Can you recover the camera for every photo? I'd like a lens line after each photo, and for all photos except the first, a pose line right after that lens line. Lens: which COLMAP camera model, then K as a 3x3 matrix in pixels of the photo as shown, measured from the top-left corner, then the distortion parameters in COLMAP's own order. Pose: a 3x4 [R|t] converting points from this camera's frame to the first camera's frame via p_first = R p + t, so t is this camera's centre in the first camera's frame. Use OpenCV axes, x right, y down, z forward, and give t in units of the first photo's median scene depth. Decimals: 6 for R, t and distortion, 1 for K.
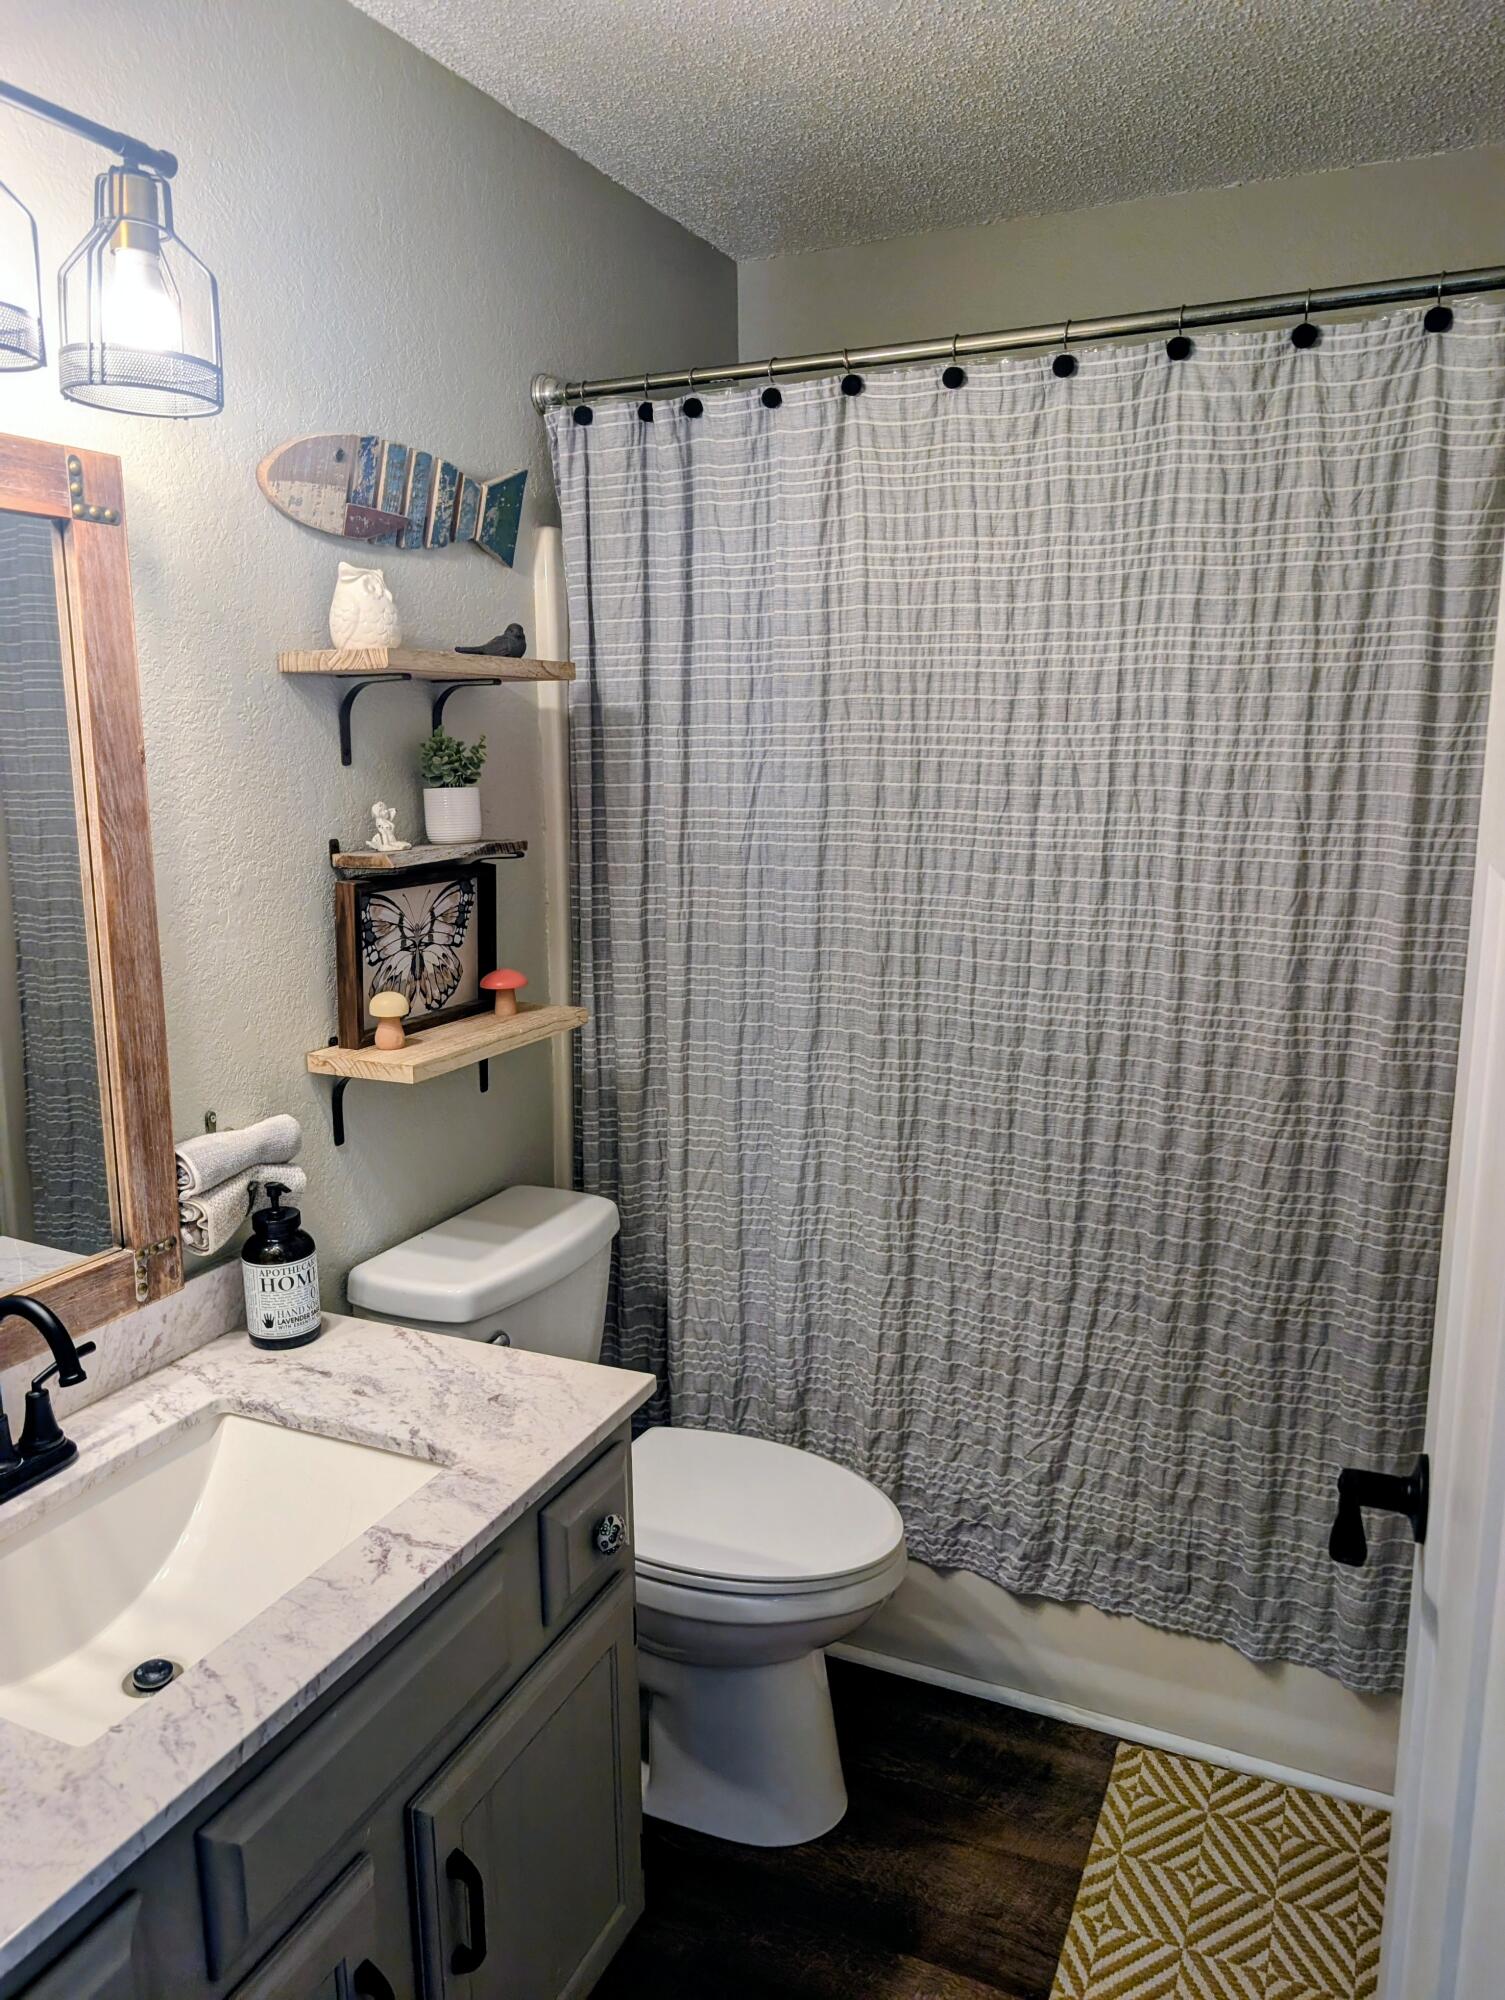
lens RADIAL K [[1463.3, 0, 750.8], [0, 1463.3, 1002.3], [0, 0, 1]] dist [0.018694, -0.047775]
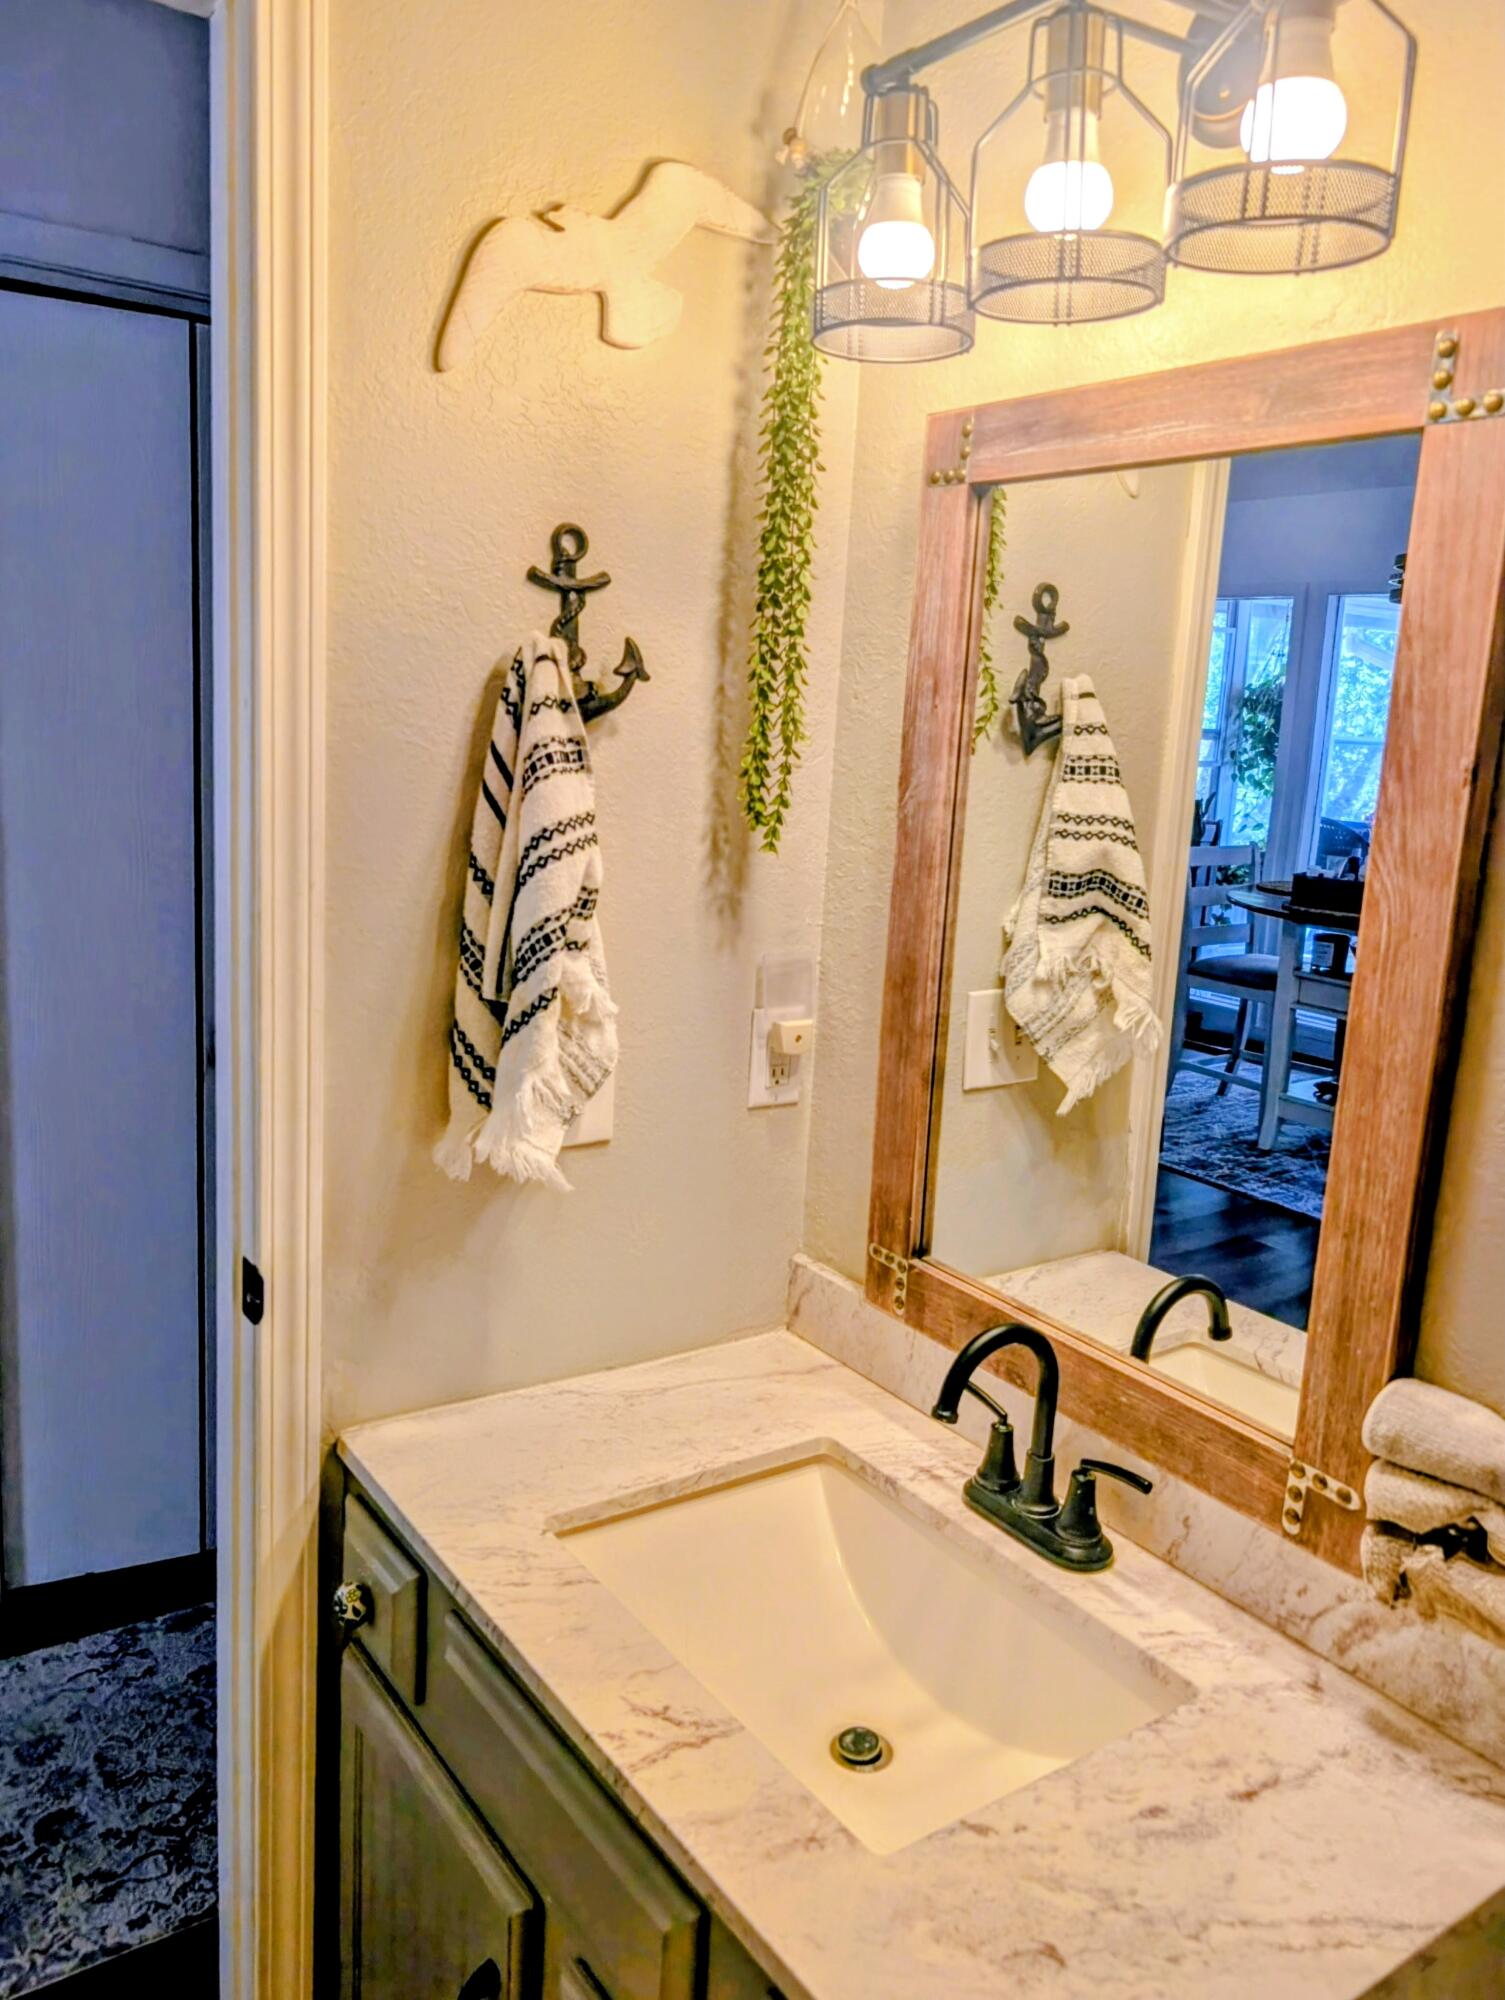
lens RADIAL K [[1463.3, 0, 752.1], [0, 1463.3, 991.6], [0, 0, 1]] dist [0.018694, -0.047775]
pose [[-0.513869, 0.137036, -0.846853, 0.299232], [-0.209164, 0.937354, 0.278601, -0.195293], [0.831979, 0.320295, -0.453014, 1.076602]]
